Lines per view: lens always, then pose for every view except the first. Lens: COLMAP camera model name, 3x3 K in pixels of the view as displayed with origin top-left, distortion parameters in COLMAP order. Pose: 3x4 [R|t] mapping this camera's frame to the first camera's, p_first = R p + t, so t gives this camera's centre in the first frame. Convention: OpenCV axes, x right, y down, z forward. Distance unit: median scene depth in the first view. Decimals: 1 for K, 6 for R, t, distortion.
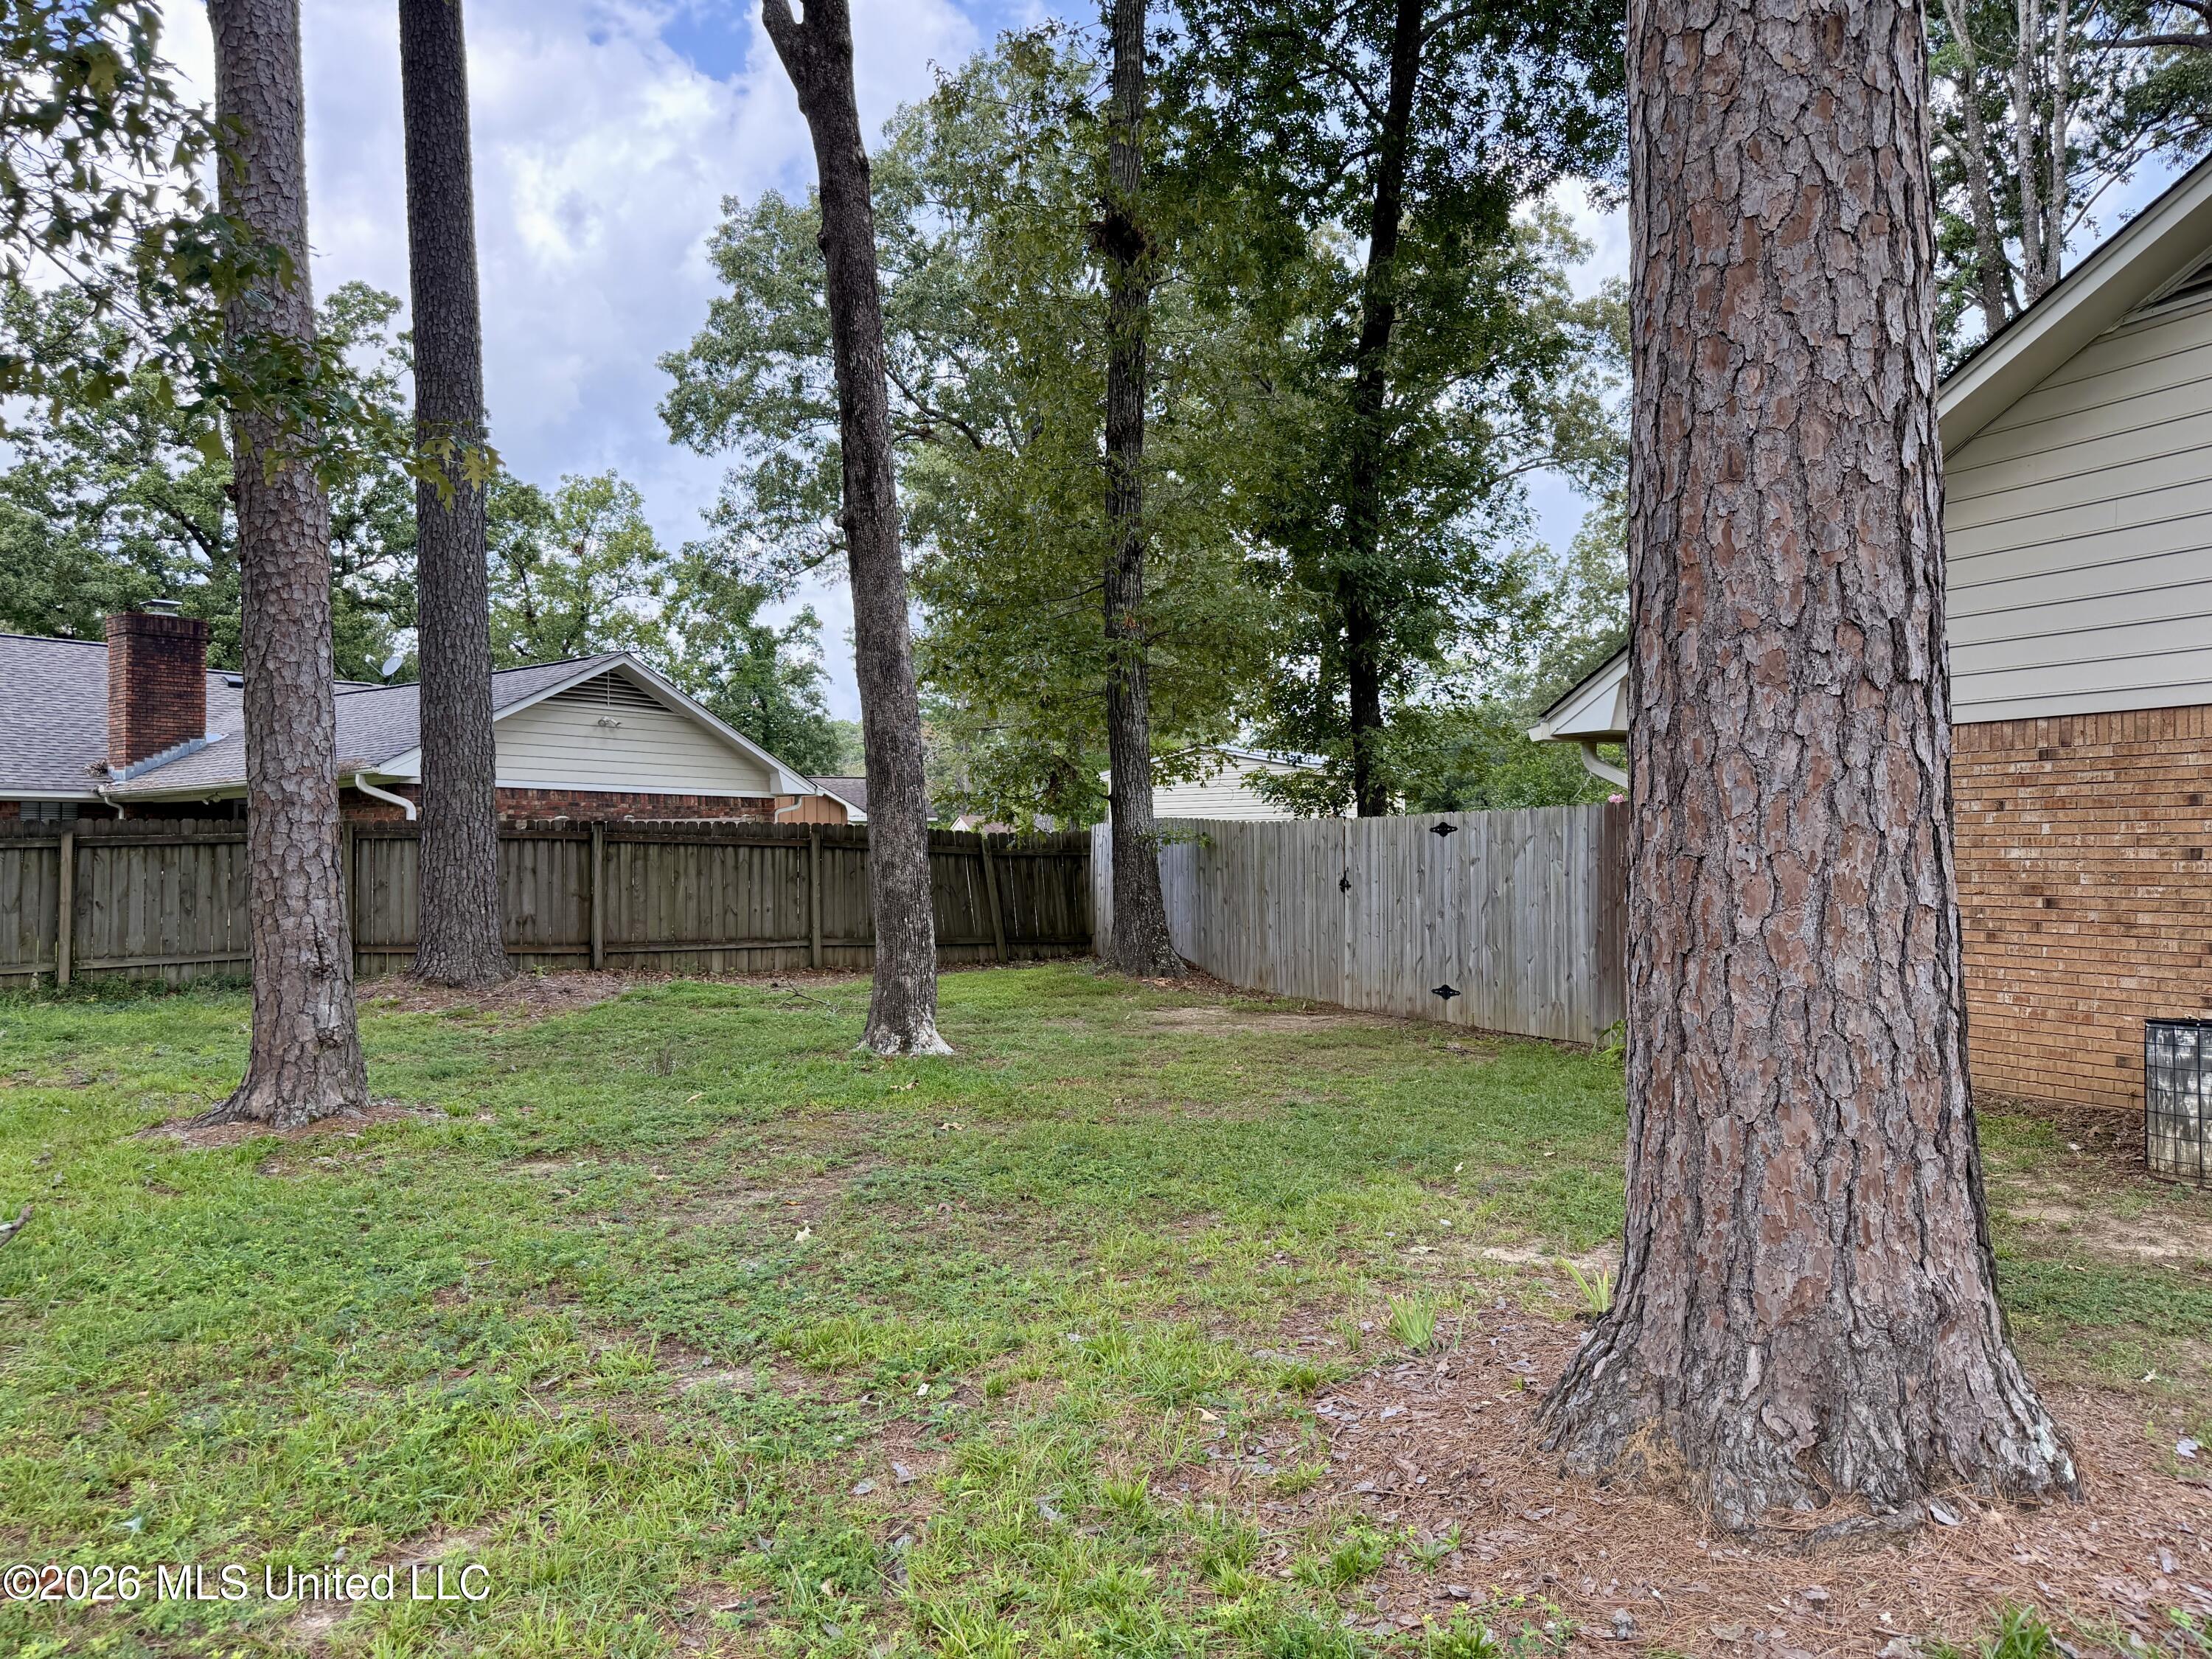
lens RADIAL K [[1542.7, 0, 1106.1], [0, 1542.7, 835.4], [0, 0, 1]] dist [0.006836, -0.021304]
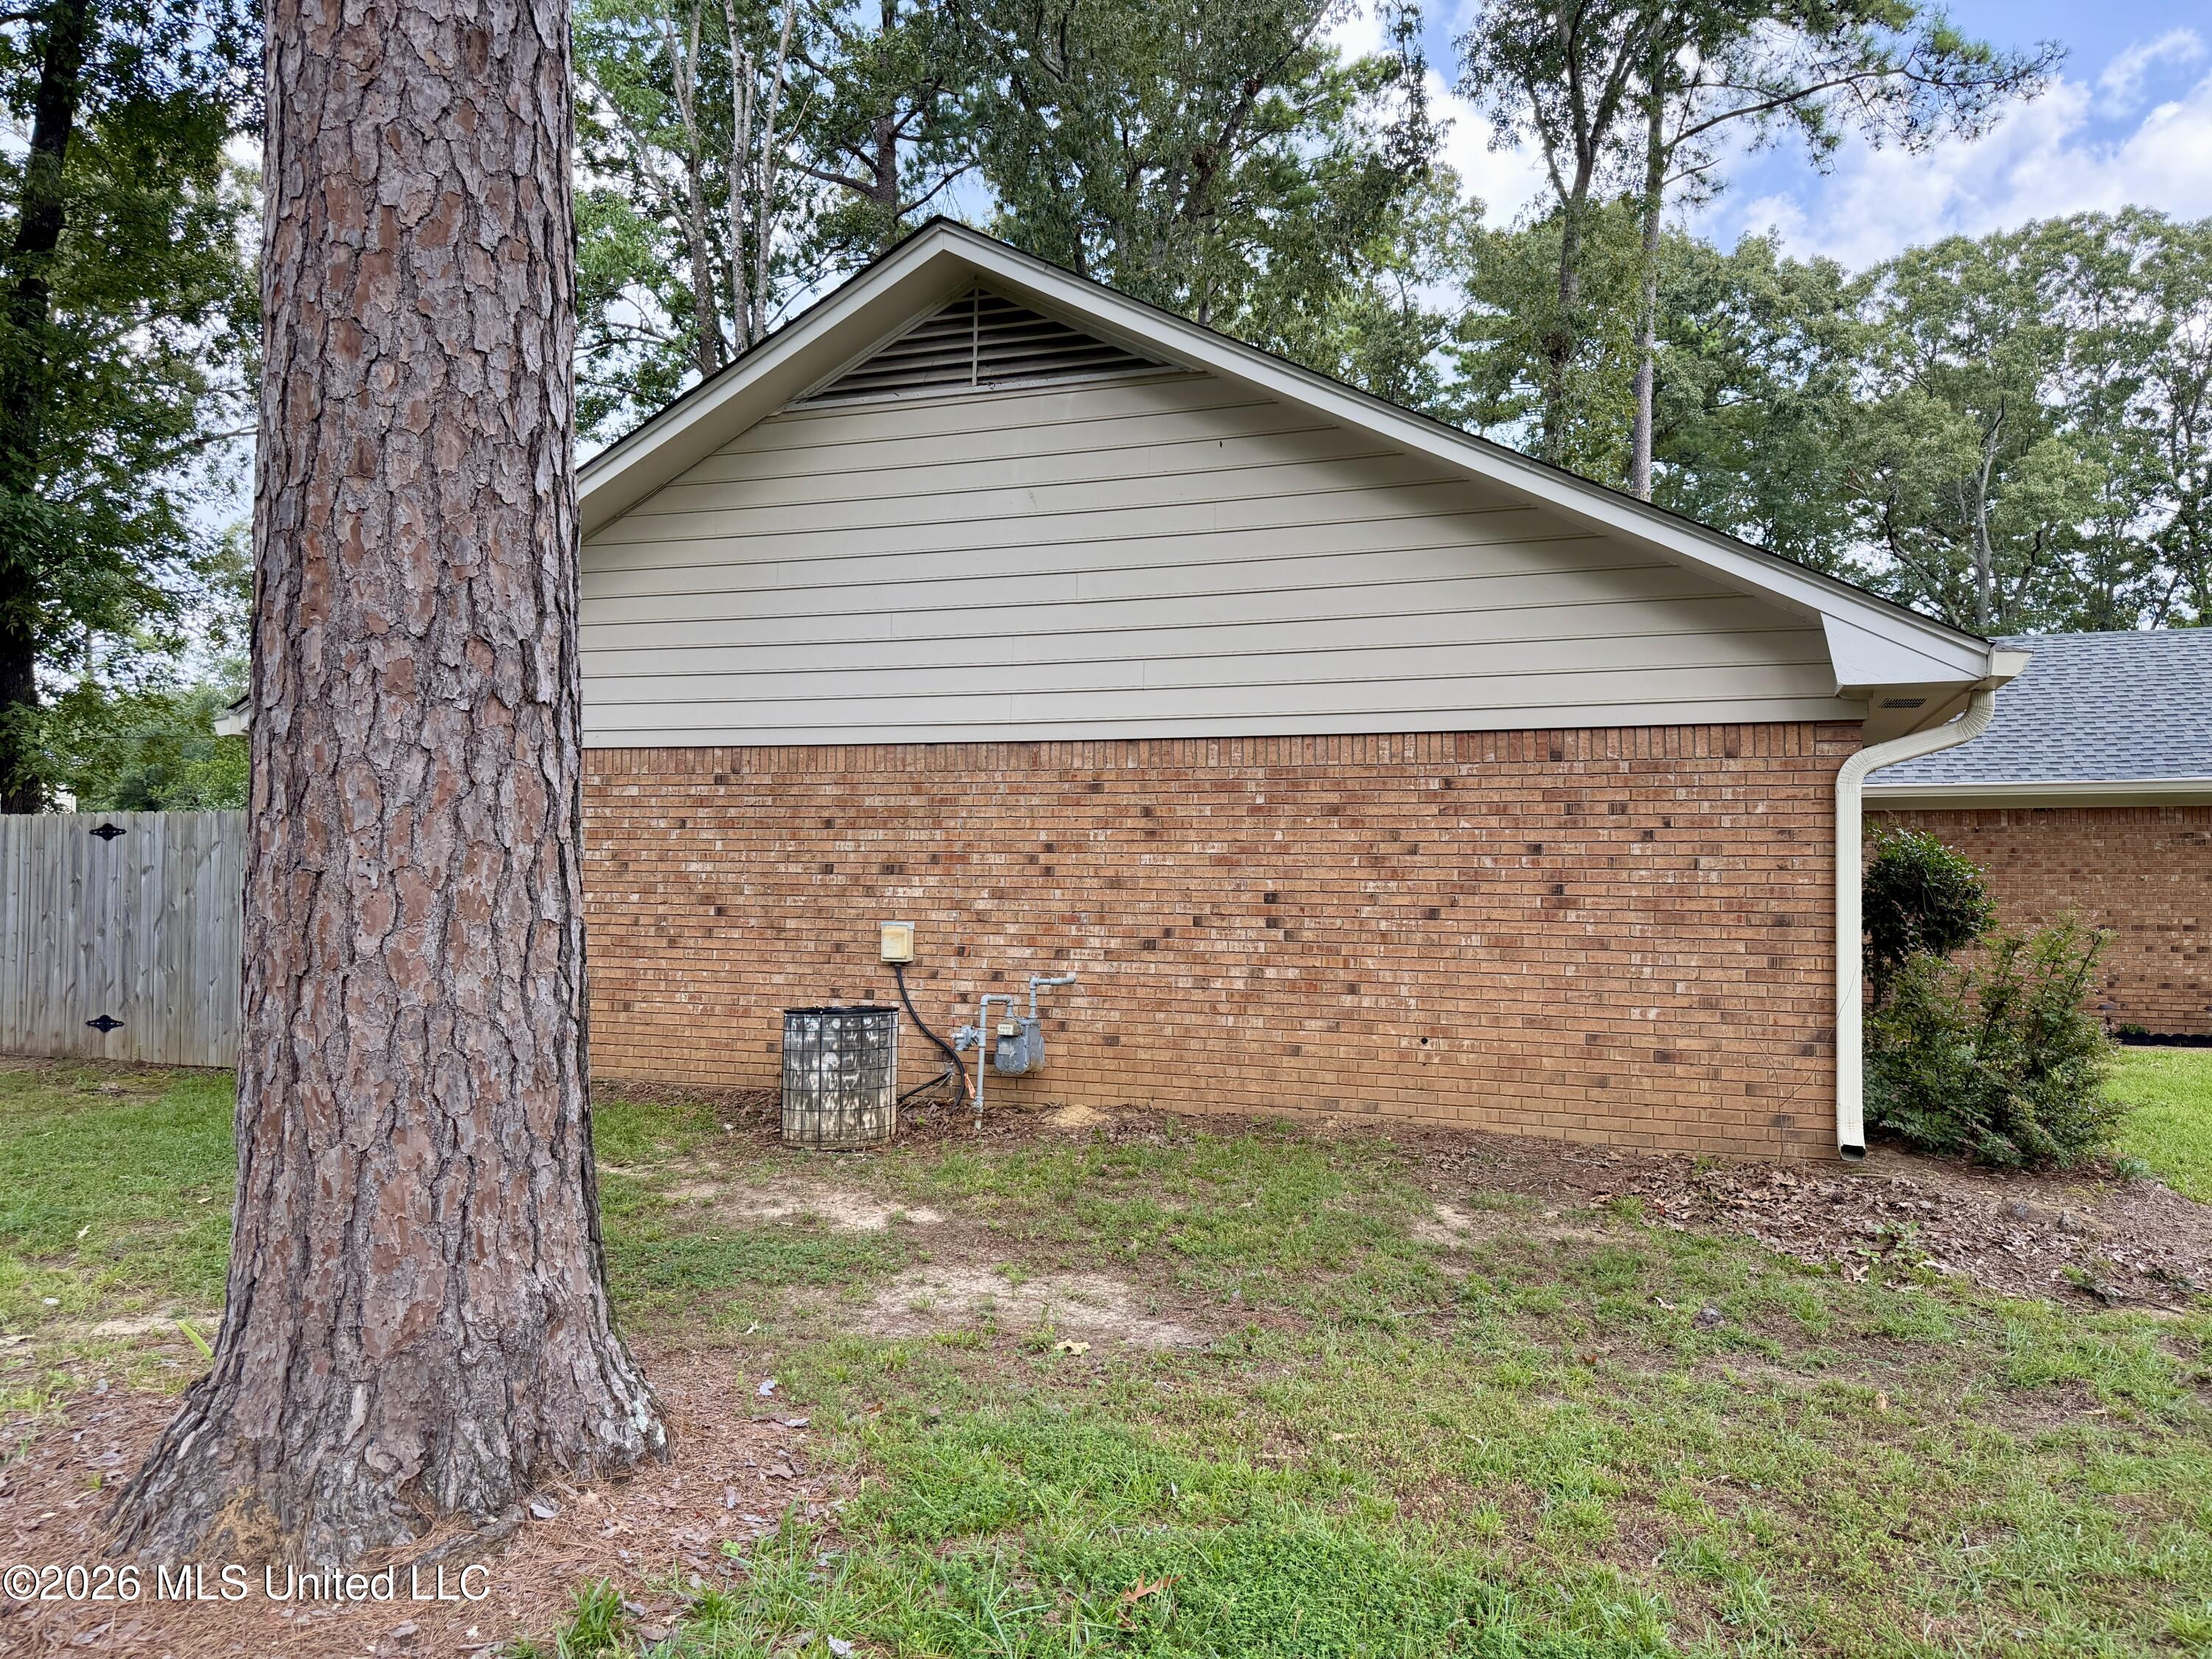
lens RADIAL K [[1547.2, 0, 1106.3], [0, 1547.2, 846.2], [0, 0, 1]] dist [0.009683, -0.031523]
pose [[0.713767, 0.018514, 0.700138, 0.069601], [-0.019058, 0.999794, -0.007009, -0.004079], [-0.700124, -0.008340, 0.713973, -0.003495]]
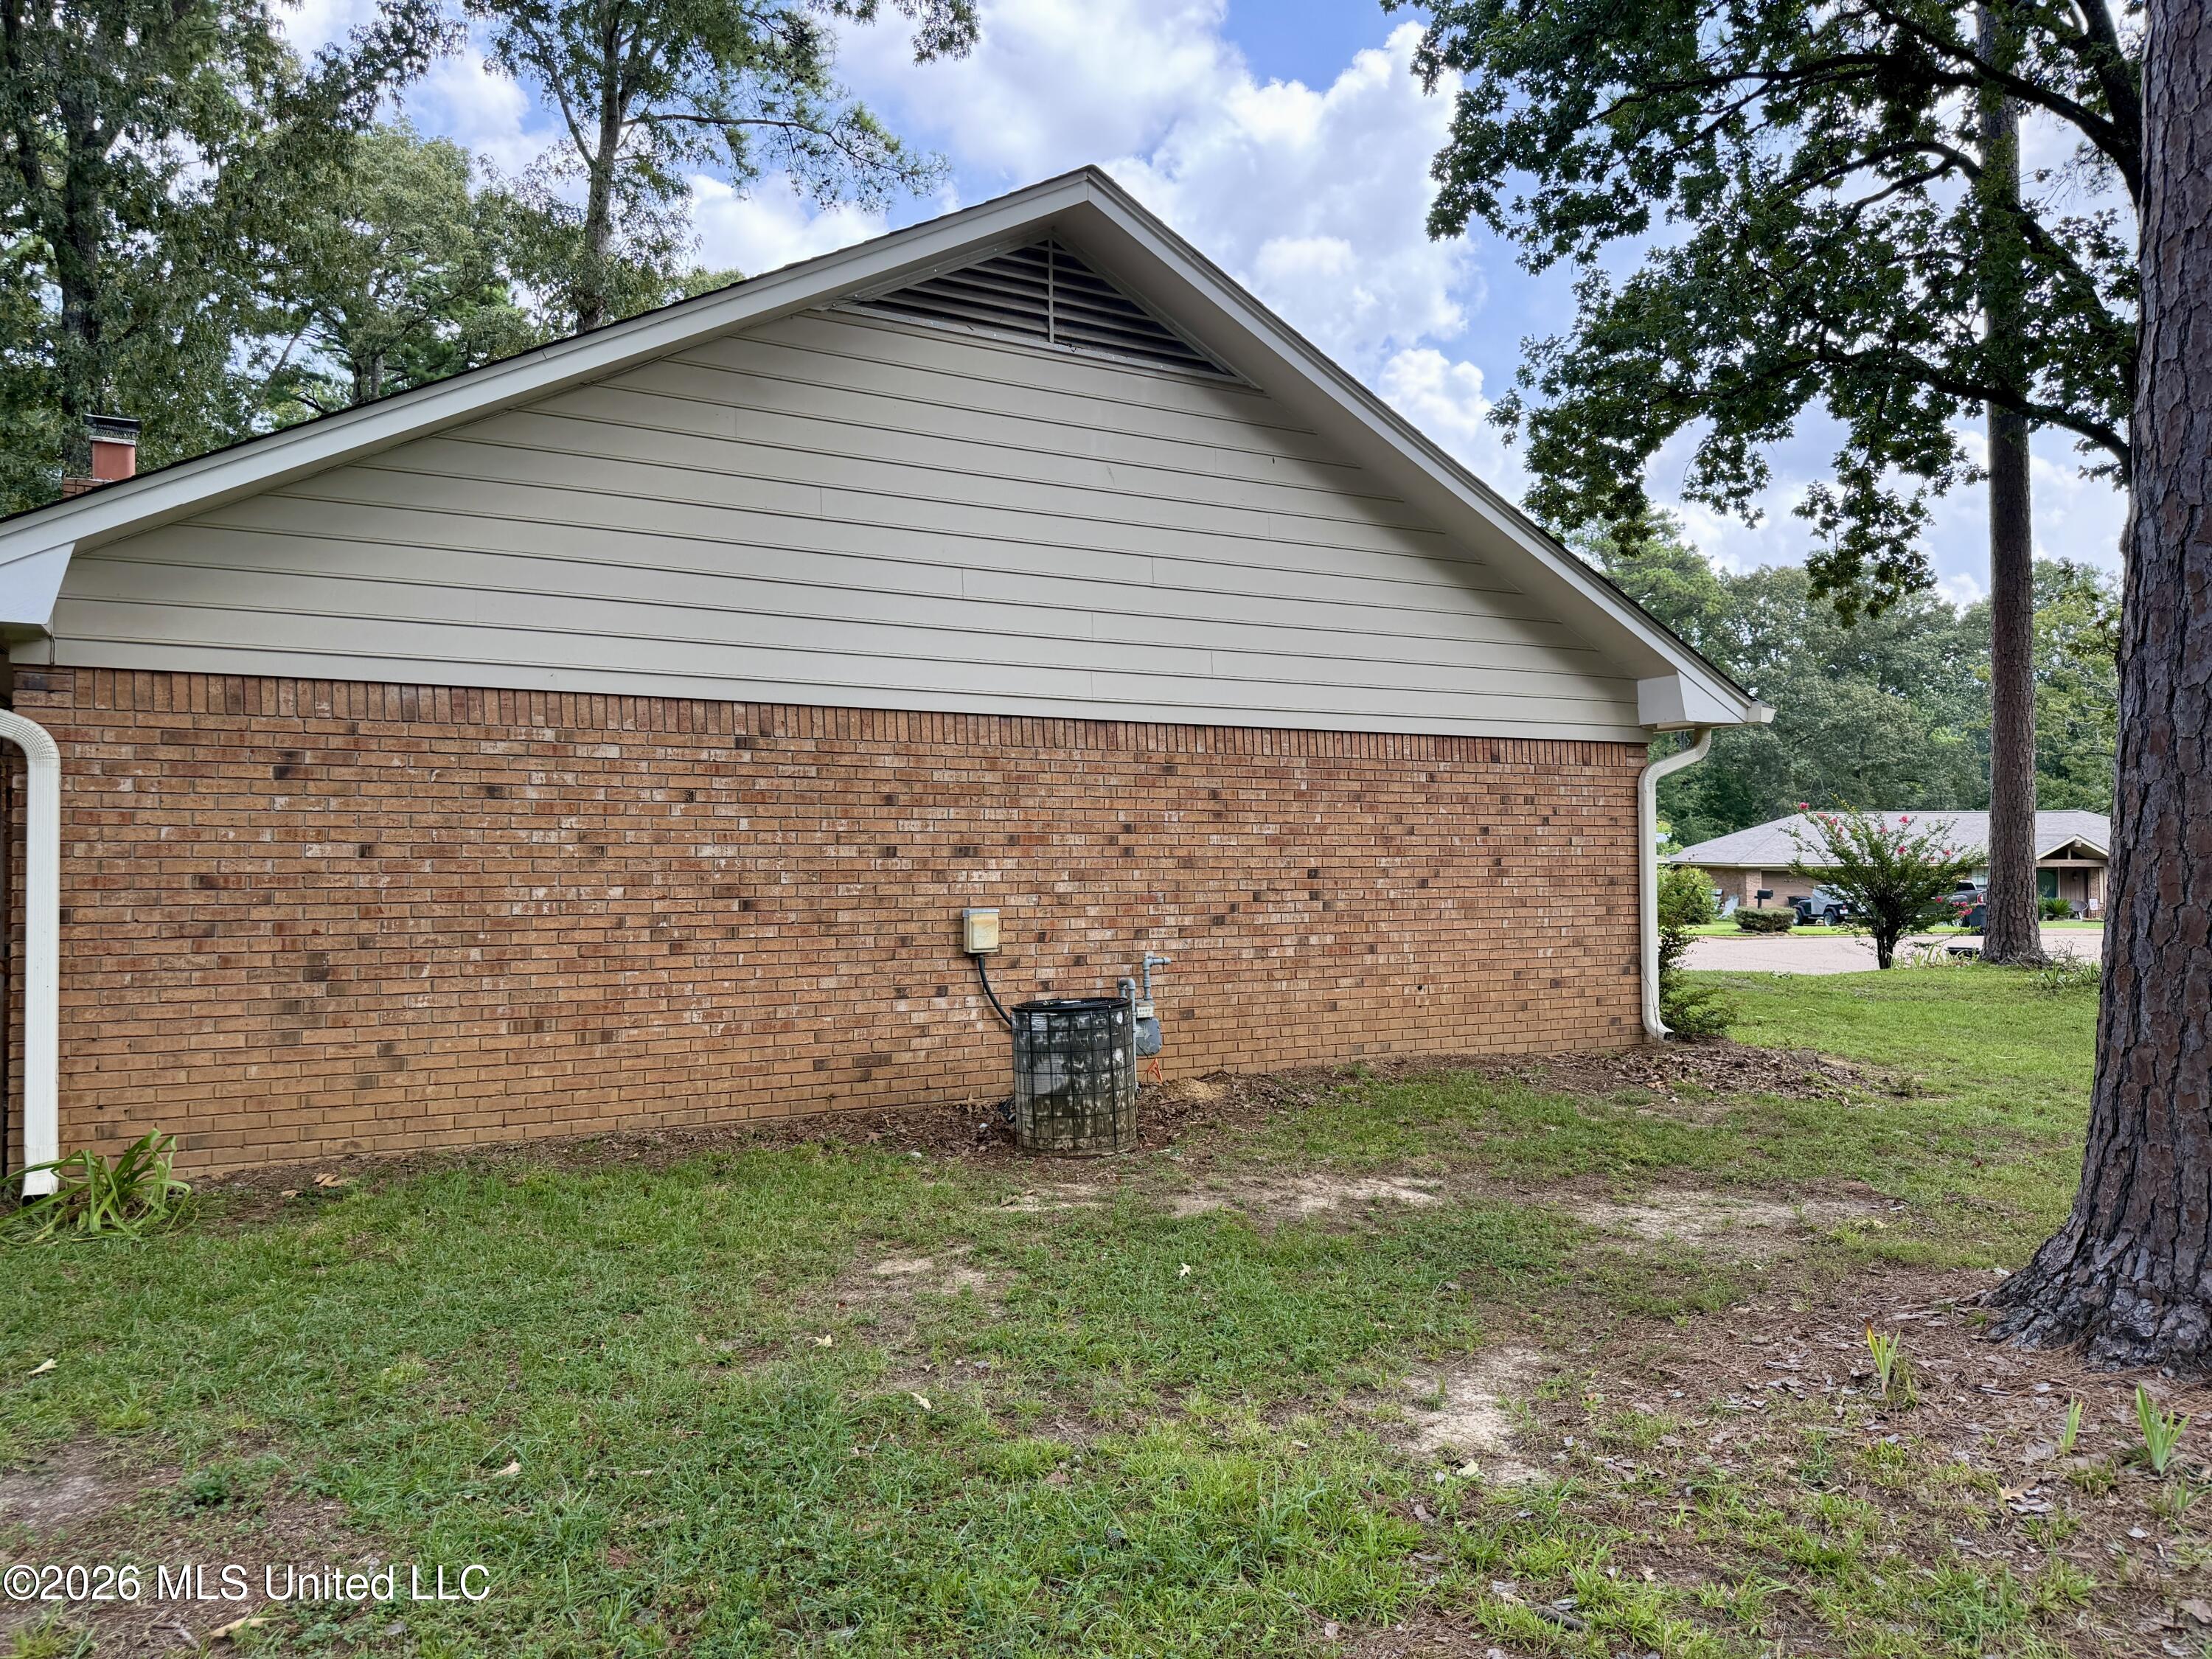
lens RADIAL K [[1542.7, 0, 1106.1], [0, 1542.7, 835.4], [0, 0, 1]] dist [0.006836, -0.021304]
pose [[-0.062127, 0.005815, 0.998051, -0.959132], [-0.015222, 0.999861, -0.006773, 0.015555], [-0.997952, -0.015613, -0.062030, 2.615435]]
